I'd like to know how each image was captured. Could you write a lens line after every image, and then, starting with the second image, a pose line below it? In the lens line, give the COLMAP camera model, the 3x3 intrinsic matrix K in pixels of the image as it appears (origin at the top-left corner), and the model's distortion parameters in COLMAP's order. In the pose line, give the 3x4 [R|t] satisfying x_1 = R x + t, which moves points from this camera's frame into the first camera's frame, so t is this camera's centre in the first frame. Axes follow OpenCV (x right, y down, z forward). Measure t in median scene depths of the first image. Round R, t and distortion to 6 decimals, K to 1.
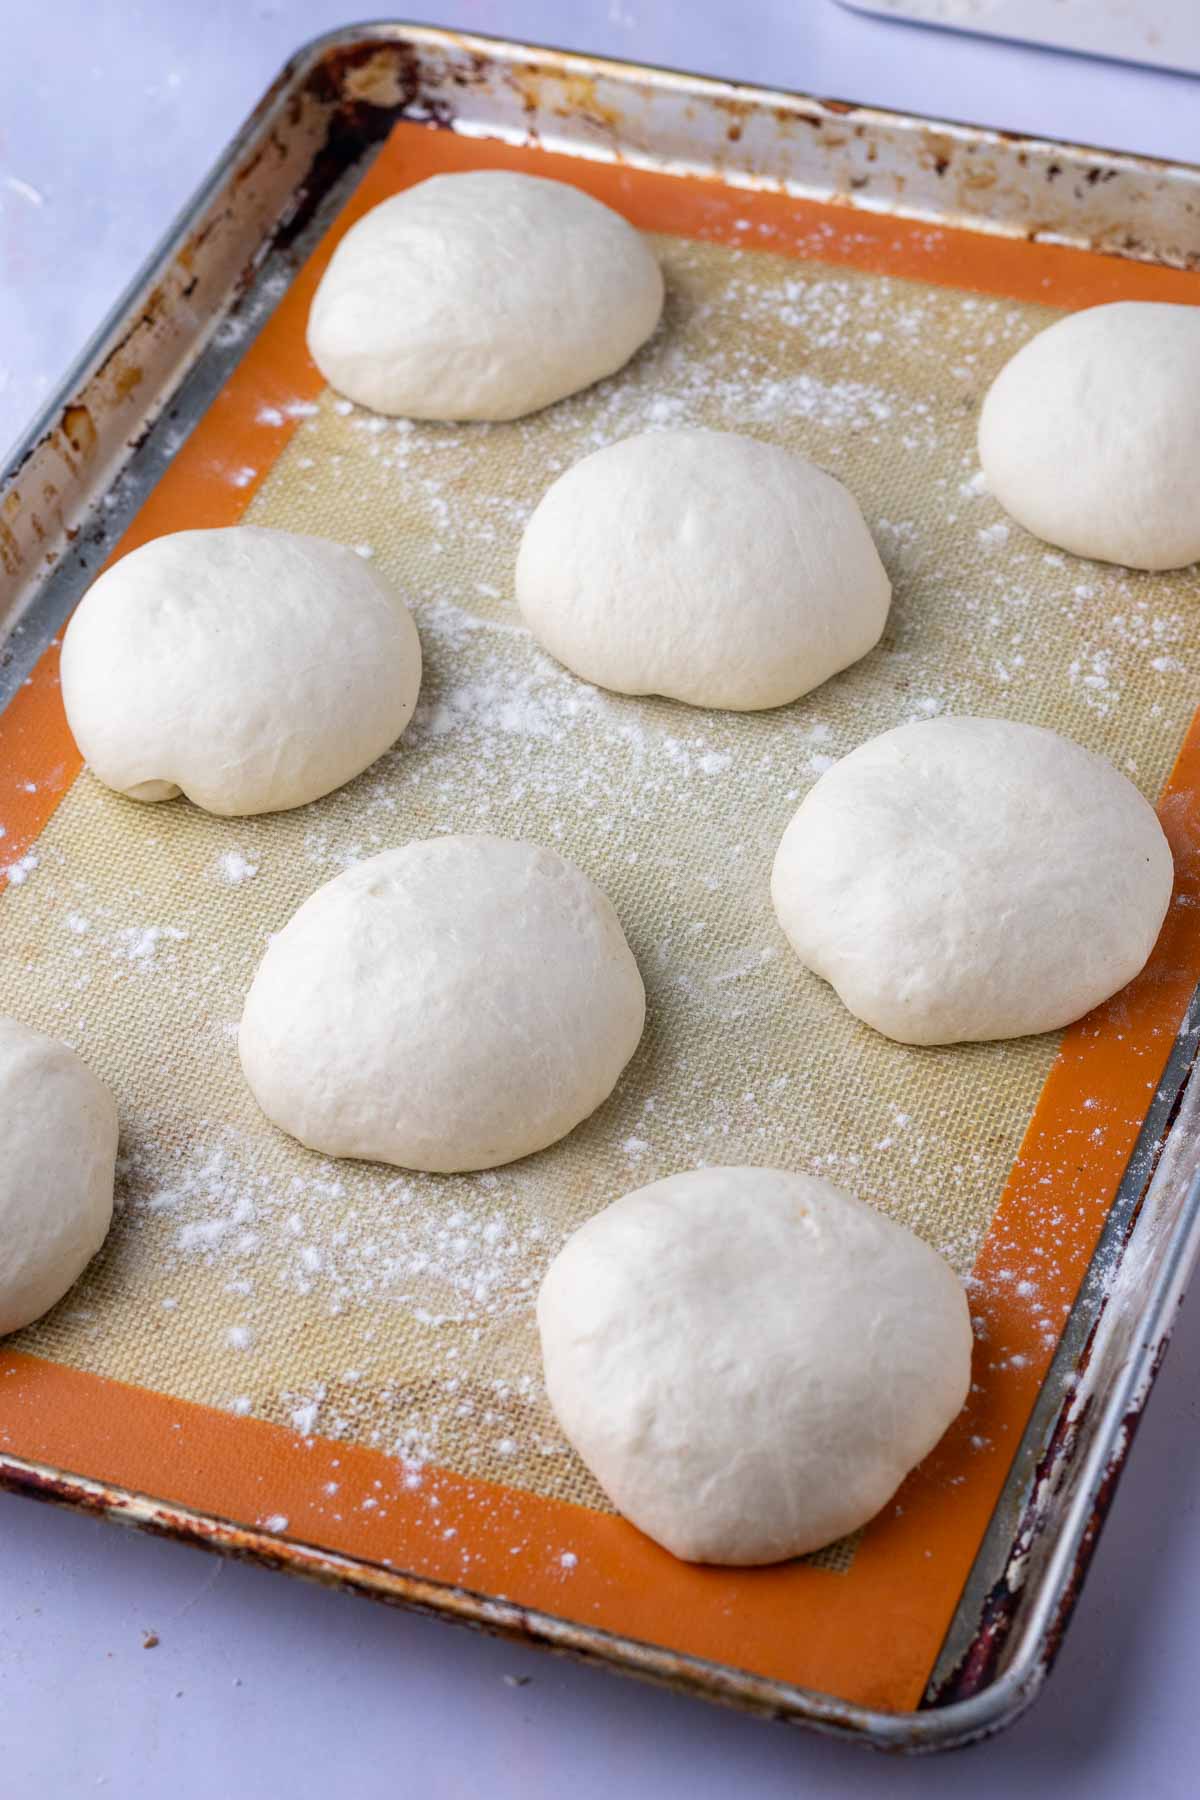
lens RADIAL K [[4545.8, 0, 600.0], [0, 4545.8, 900.0], [0, 0, 1]] dist [0.043604, -0.980722]
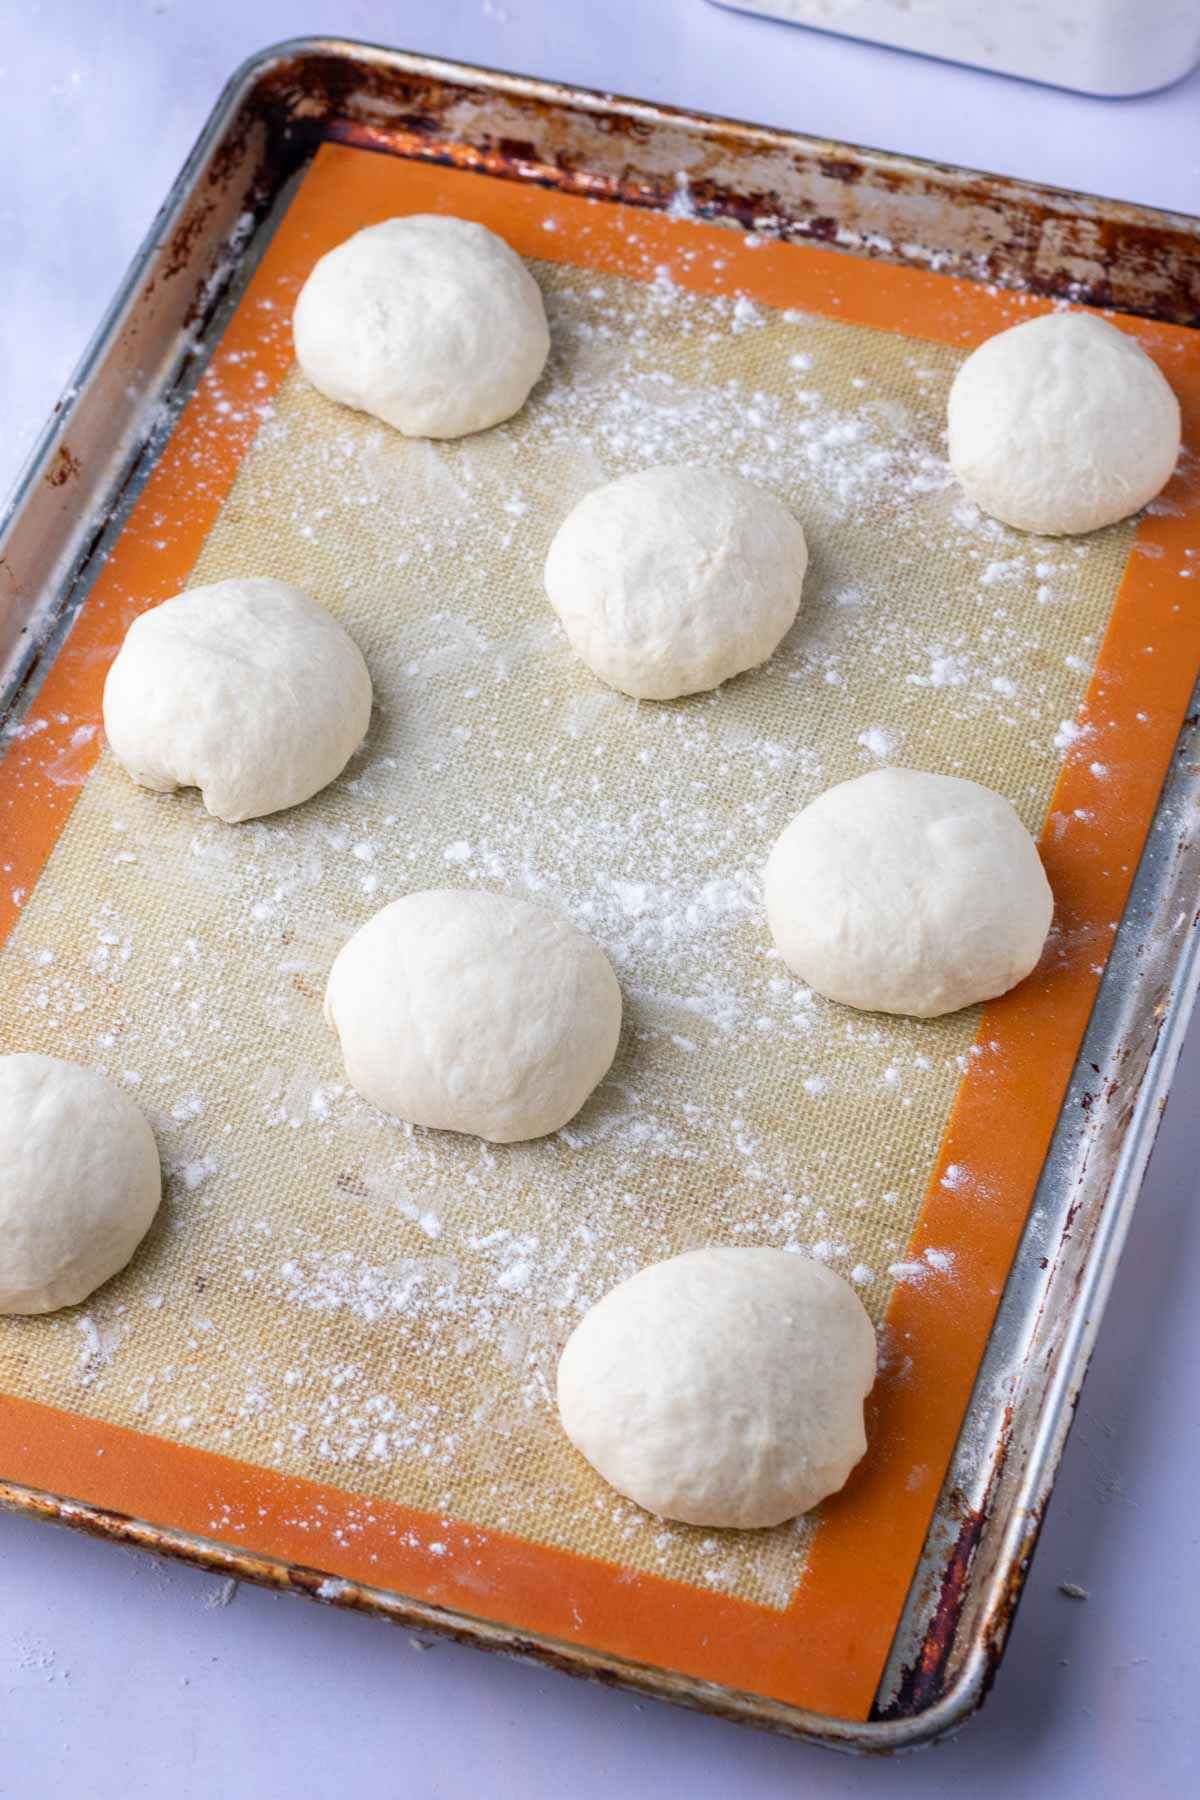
lens RADIAL K [[4545.8, 0, 600.0], [0, 4545.8, 900.0], [0, 0, 1]] dist [0.043604, -0.980722]
pose [[-0.995925, 0.085430, 0.028906, -0.039806], [0.020537, -0.097268, 0.995046, -1.129904], [0.087819, 0.991585, 0.095117, 0.906499]]
